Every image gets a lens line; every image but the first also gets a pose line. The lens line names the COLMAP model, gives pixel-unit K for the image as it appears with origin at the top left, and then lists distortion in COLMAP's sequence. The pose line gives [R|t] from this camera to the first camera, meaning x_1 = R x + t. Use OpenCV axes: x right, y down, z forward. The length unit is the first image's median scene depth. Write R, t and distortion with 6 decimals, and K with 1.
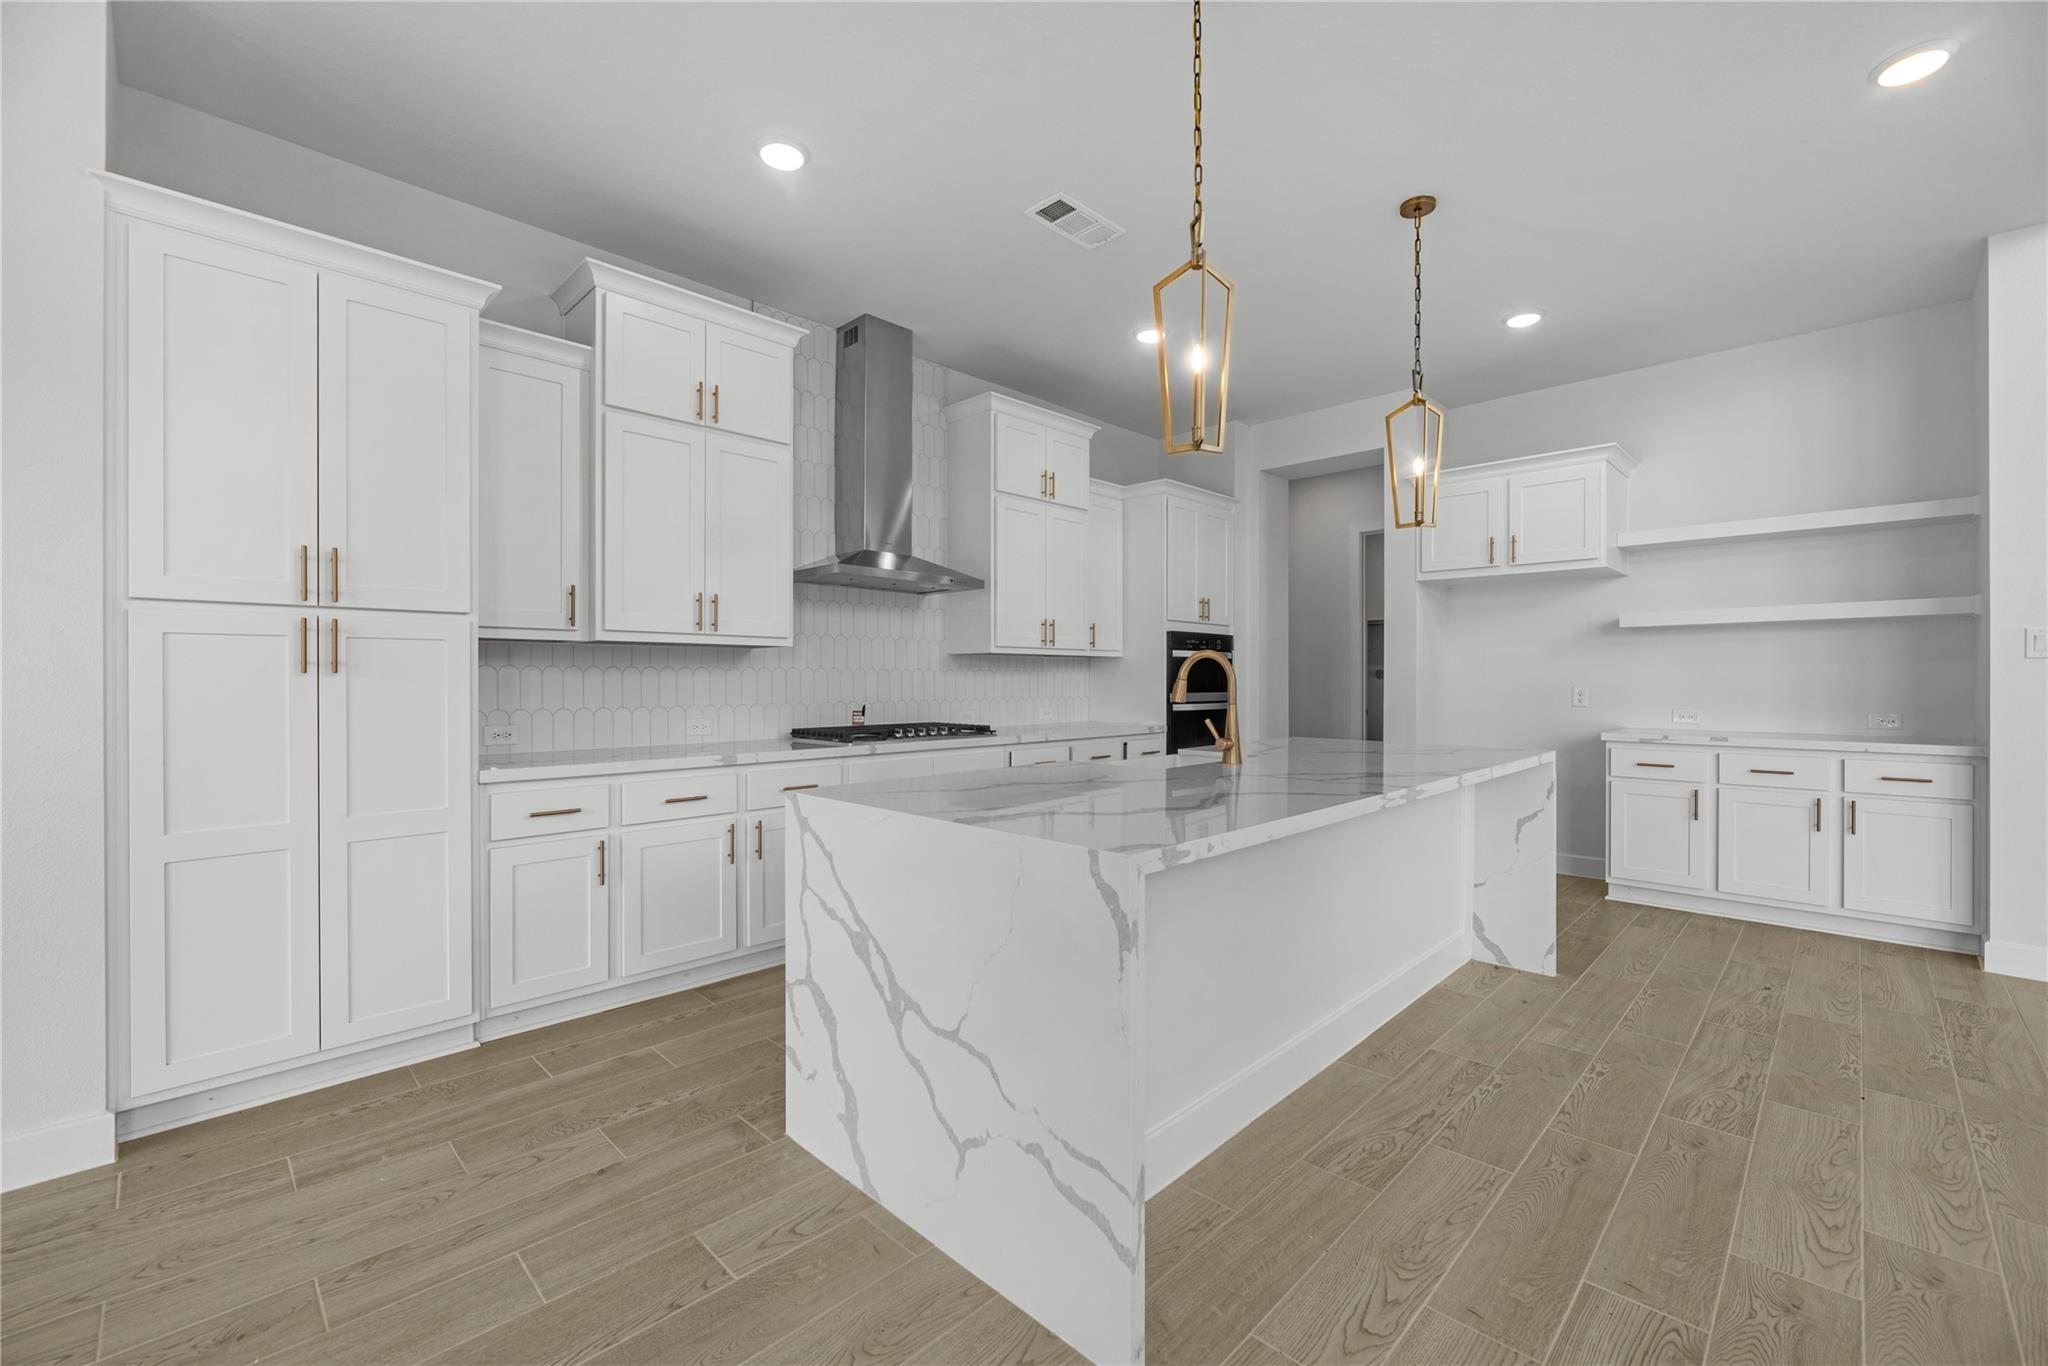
lens RADIAL K [[838.6, 0, 1021.4], [0, 838.6, 682.7], [0, 0, 1]] dist [-0.002870, 0.000054]
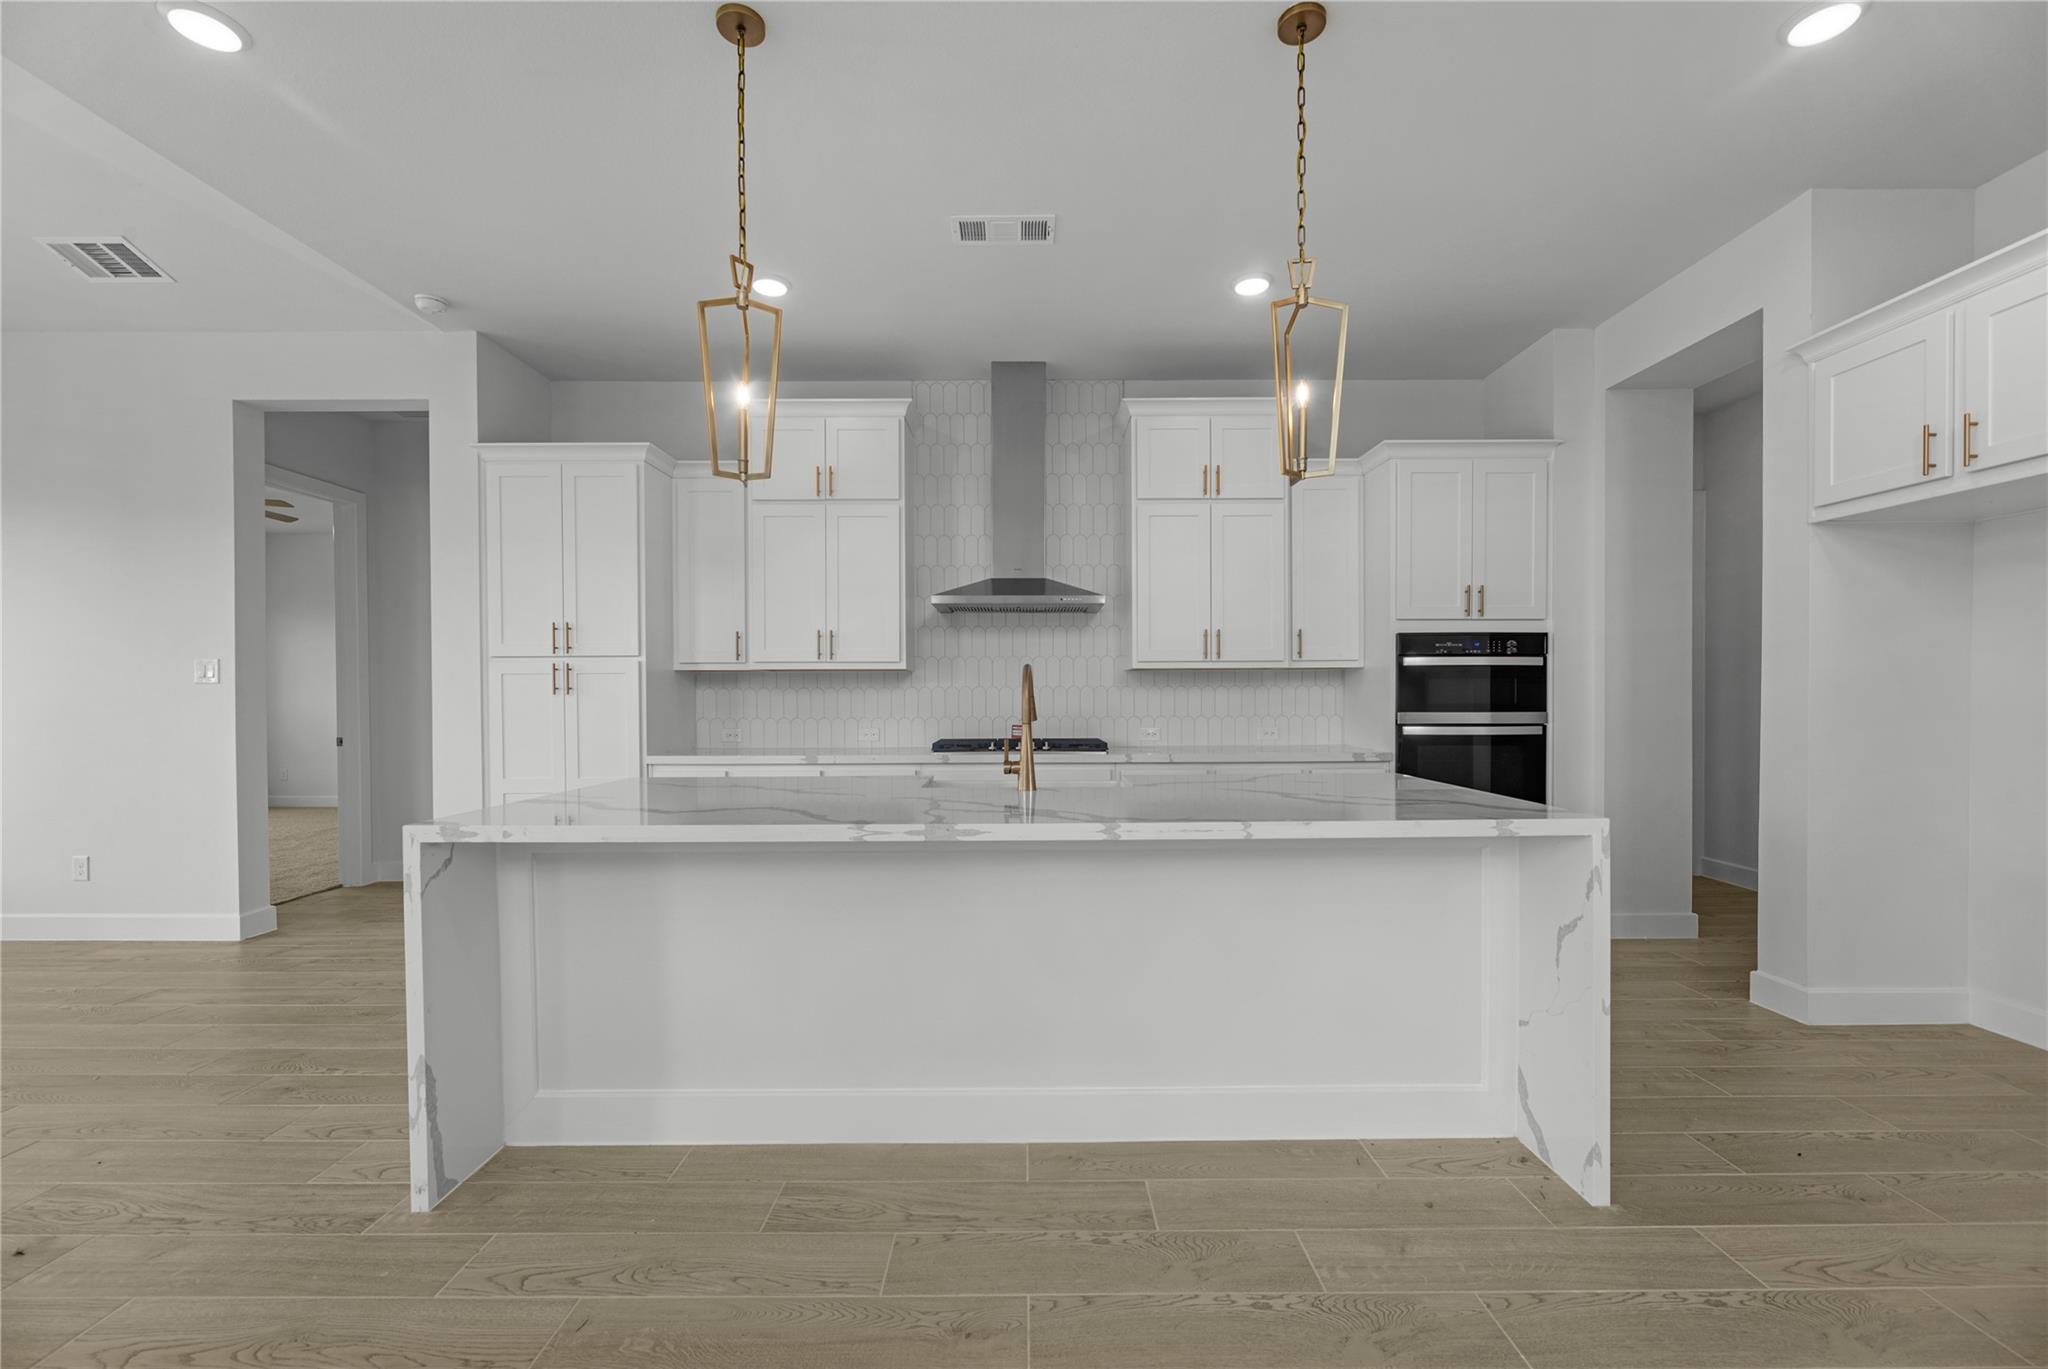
lens RADIAL K [[838.6, 0, 1033.0], [0, 838.6, 708.1], [0, 0, 1]] dist [-0.002870, 0.000054]
pose [[0.707006, 0.006911, -0.707173, 0.727015], [0.001134, 0.999940, 0.010906, -0.000504], [0.707206, -0.008513, 0.706956, 0.301364]]
